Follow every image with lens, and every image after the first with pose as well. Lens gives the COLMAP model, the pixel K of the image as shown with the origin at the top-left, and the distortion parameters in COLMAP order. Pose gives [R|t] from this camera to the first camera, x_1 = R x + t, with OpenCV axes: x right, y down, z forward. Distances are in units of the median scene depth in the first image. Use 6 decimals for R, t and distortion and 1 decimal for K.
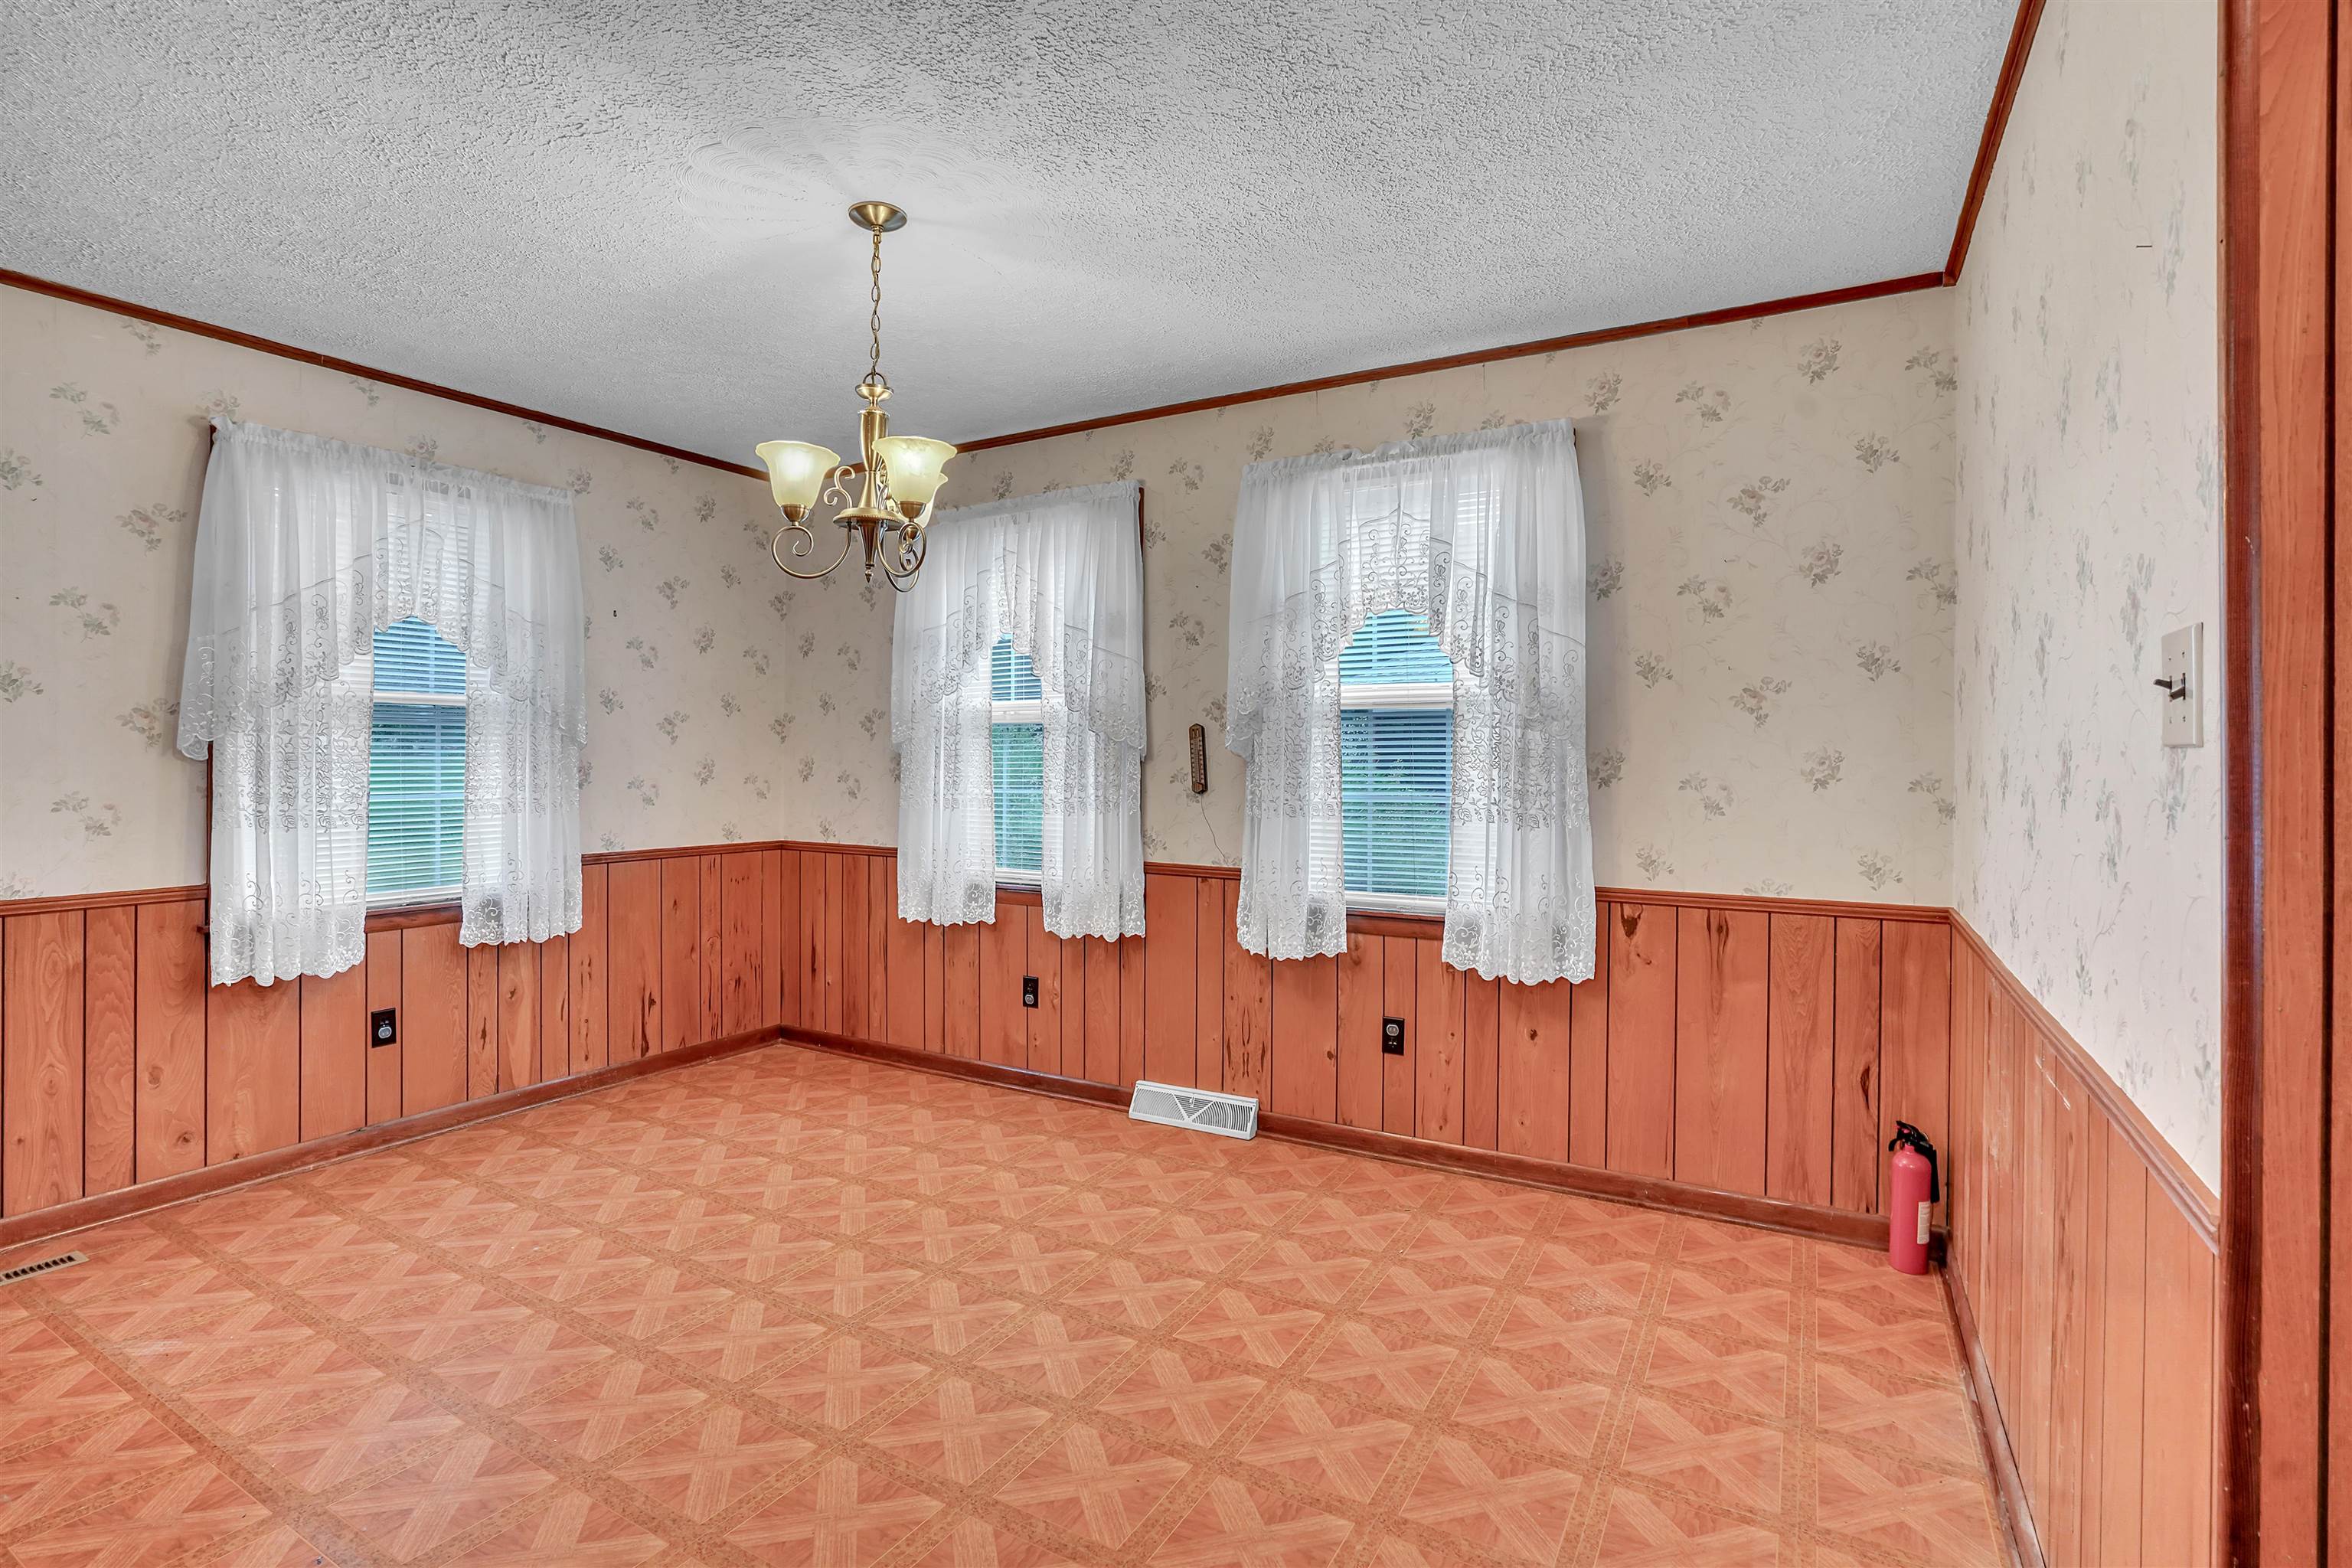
lens RADIAL K [[1125.6, 0, 1165.6], [0, 1125.6, 759.3], [0, 0, 1]] dist [-0.056149, 0.022096]
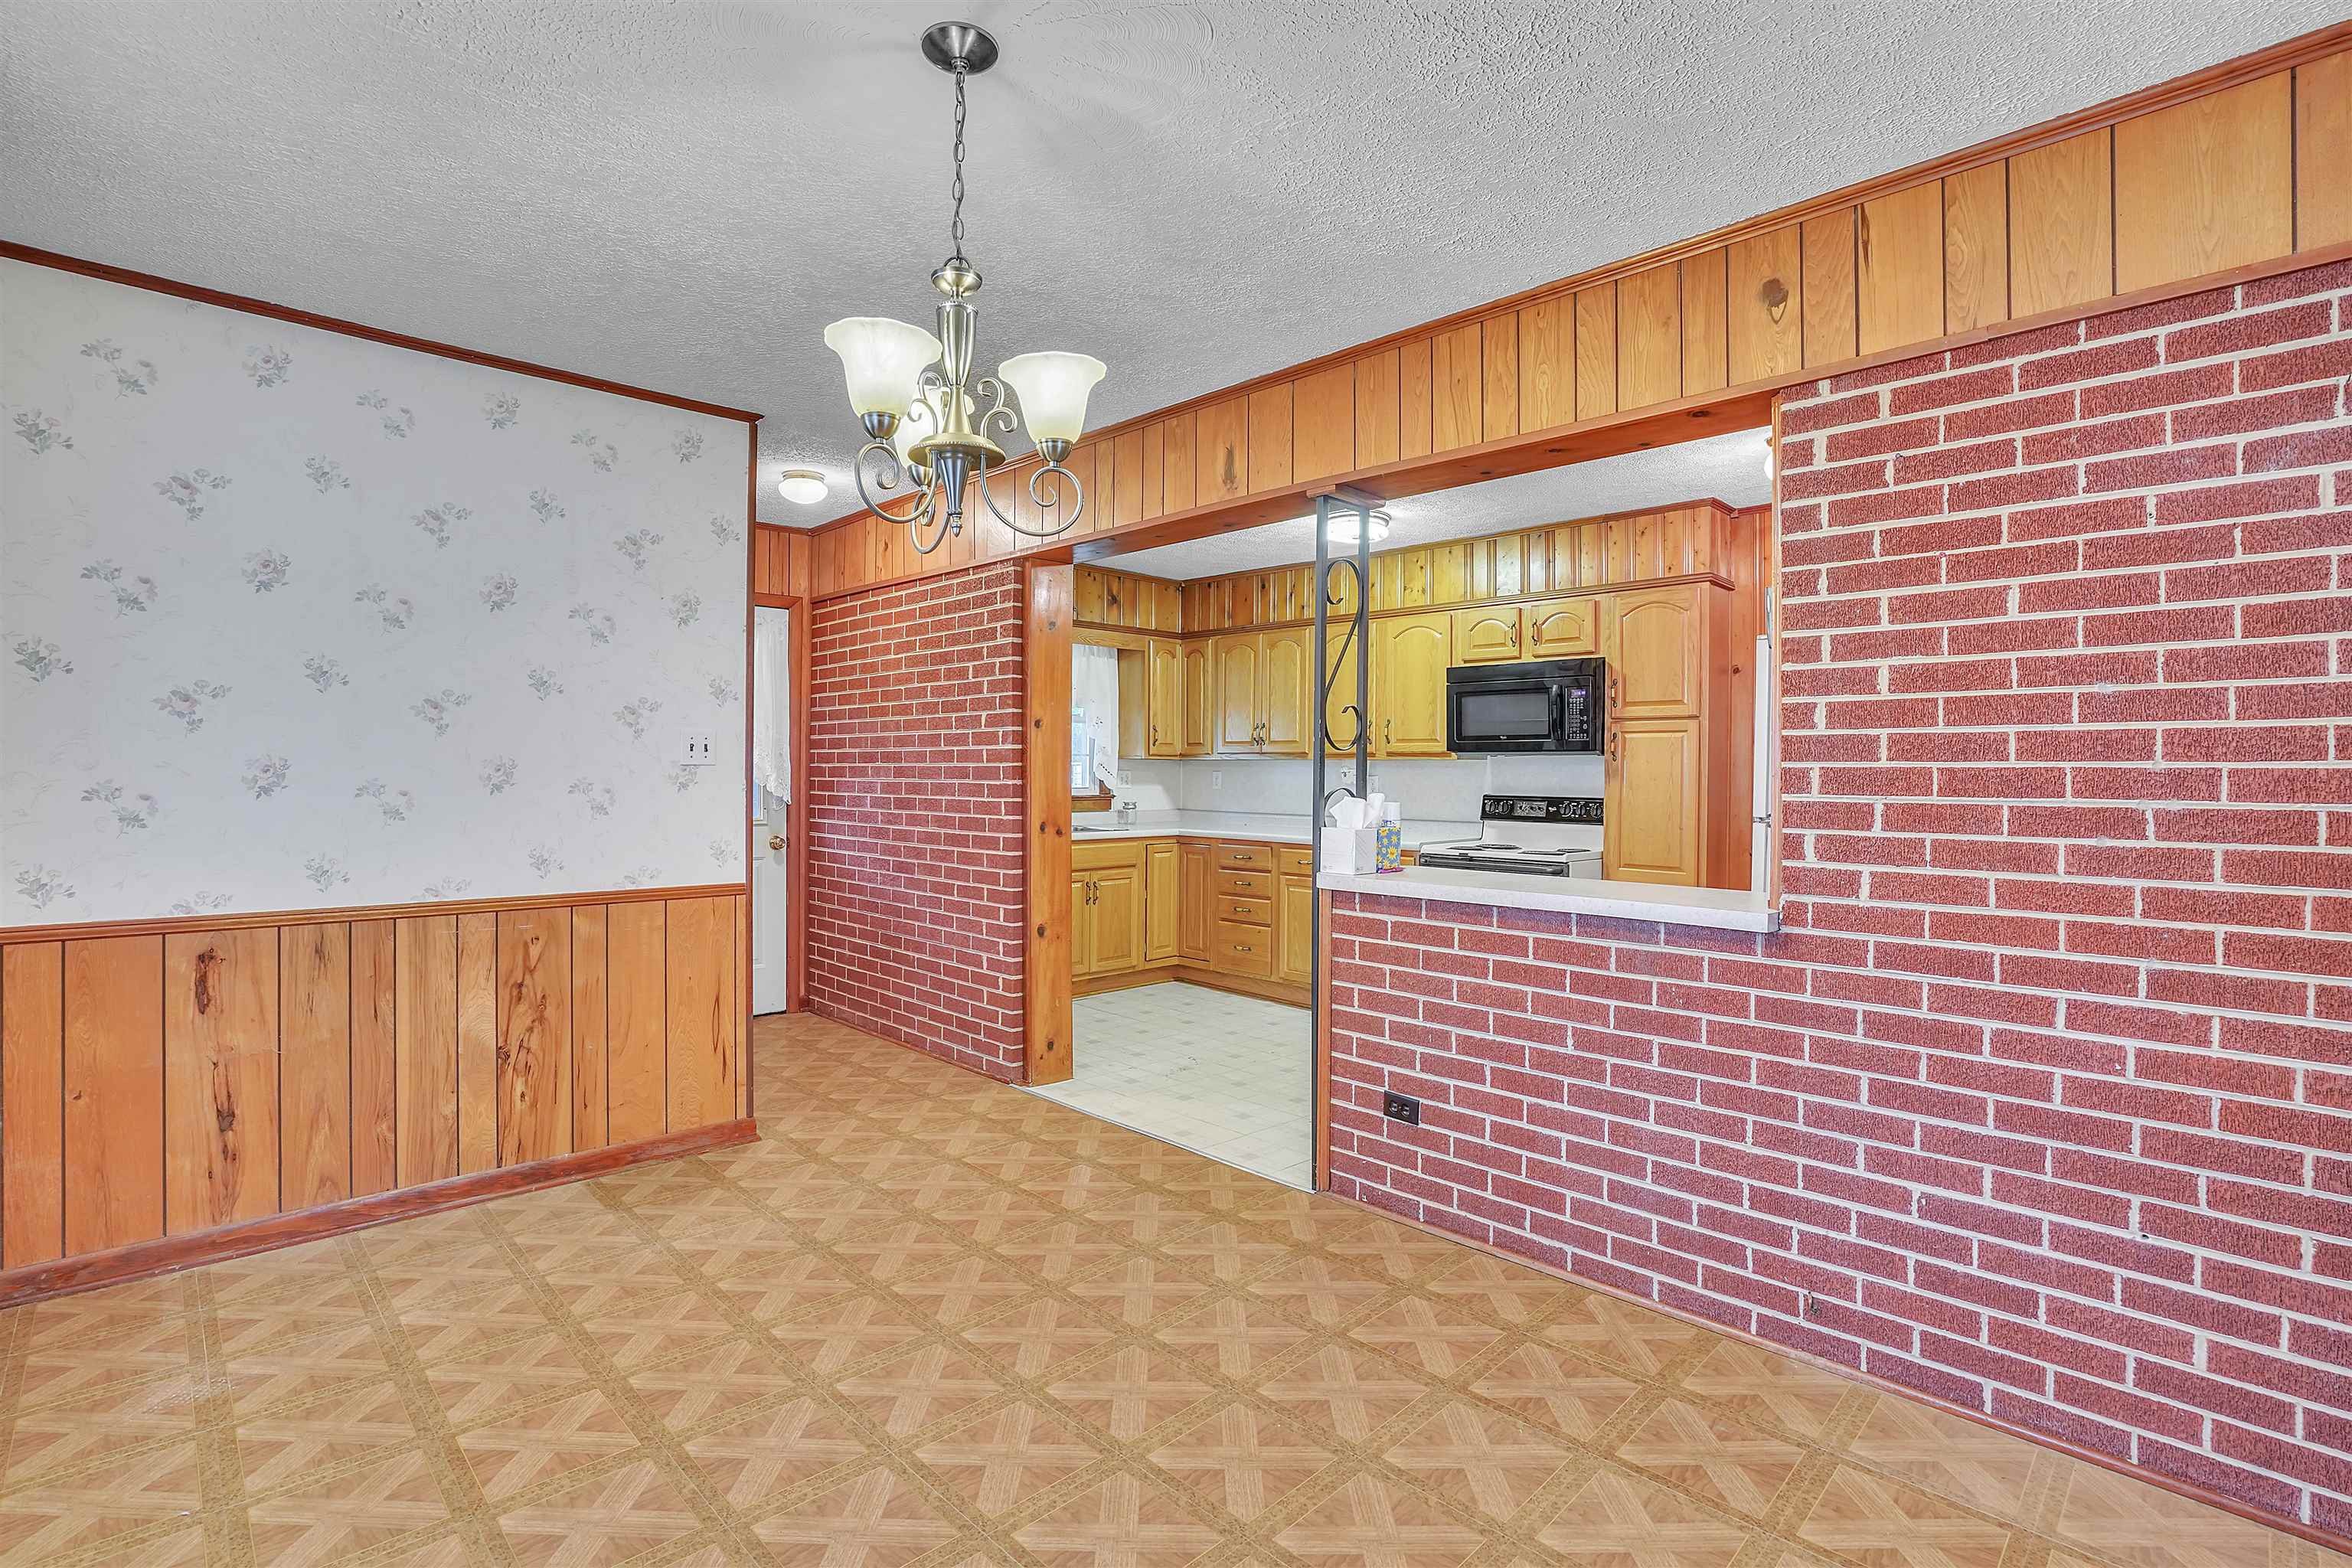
lens RADIAL K [[1125.6, 0, 1165.6], [0, 1125.6, 759.3], [0, 0, 1]] dist [-0.056149, 0.022096]
pose [[-0.964883, -0.003346, 0.262658, -0.380166], [-0.003692, 0.999993, -0.000821, -0.008970], [-0.262653, -0.001762, -0.964889, 1.070349]]
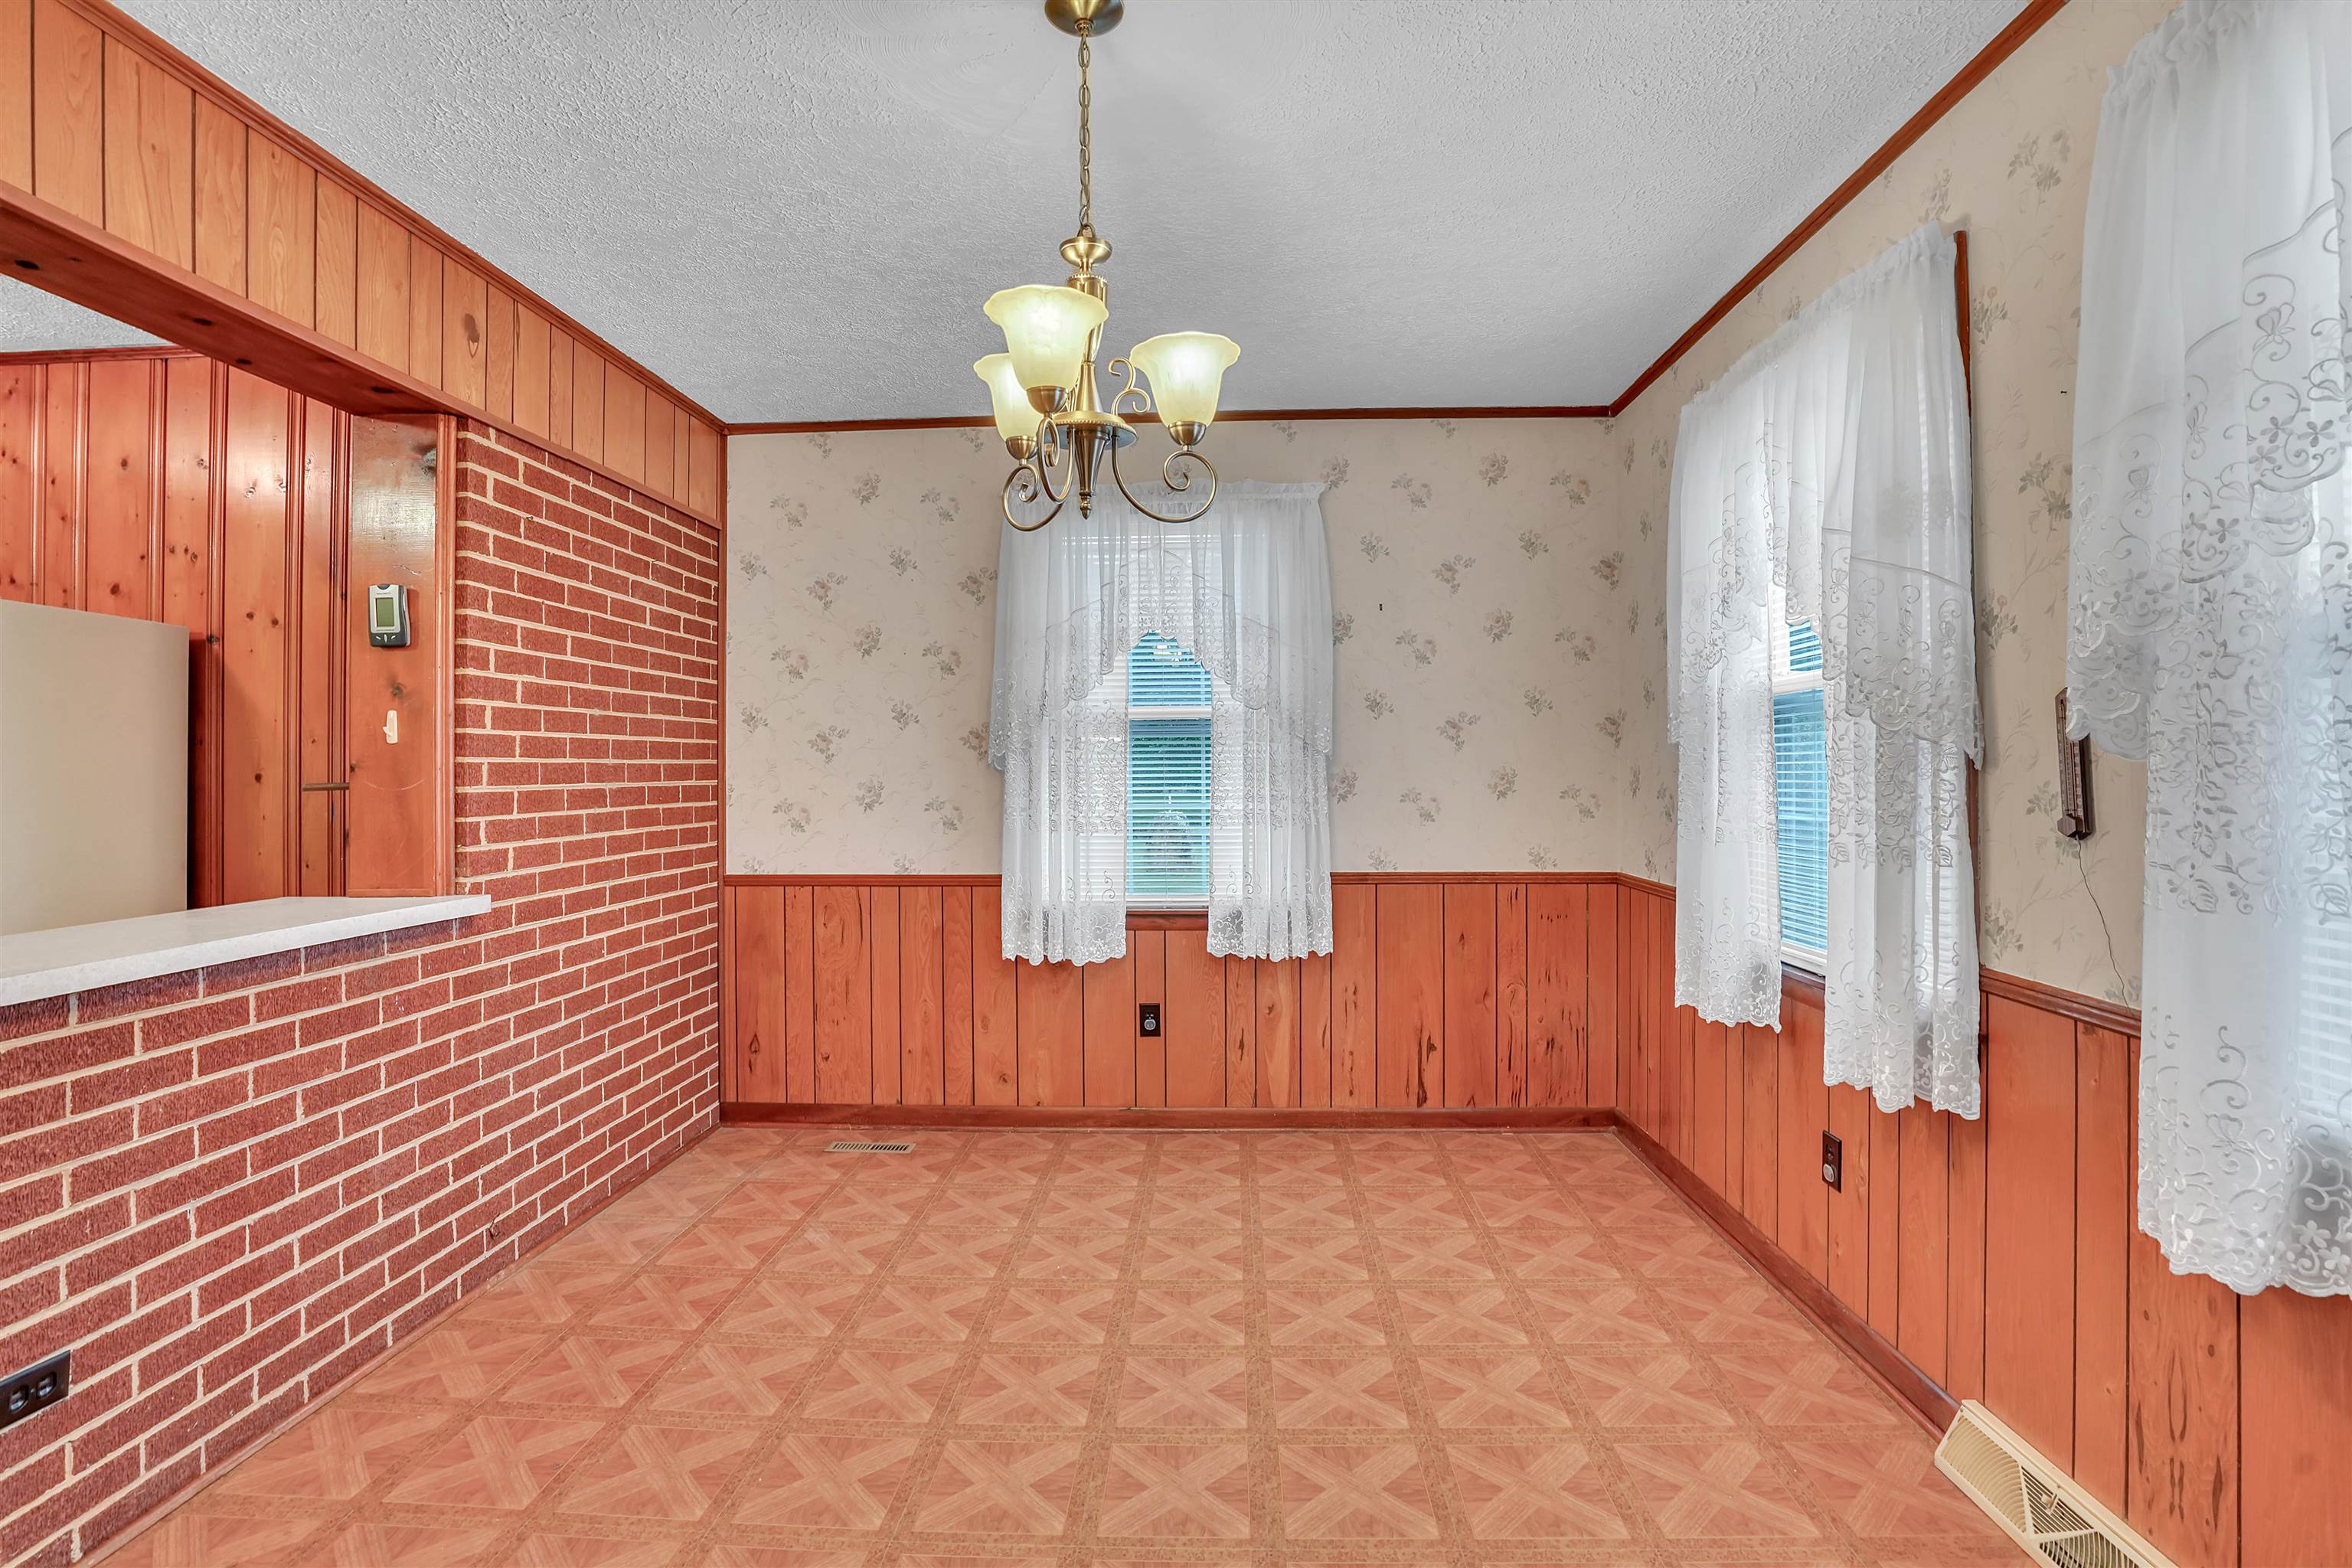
lens RADIAL K [[1125.6, 0, 1165.6], [0, 1125.6, 759.3], [0, 0, 1]] dist [-0.056149, 0.022096]
pose [[0.468977, -0.012322, -0.883124, 0.242712], [0.005018, 0.999924, -0.011287, 0.001508], [0.883196, 0.000861, 0.469003, 0.447895]]
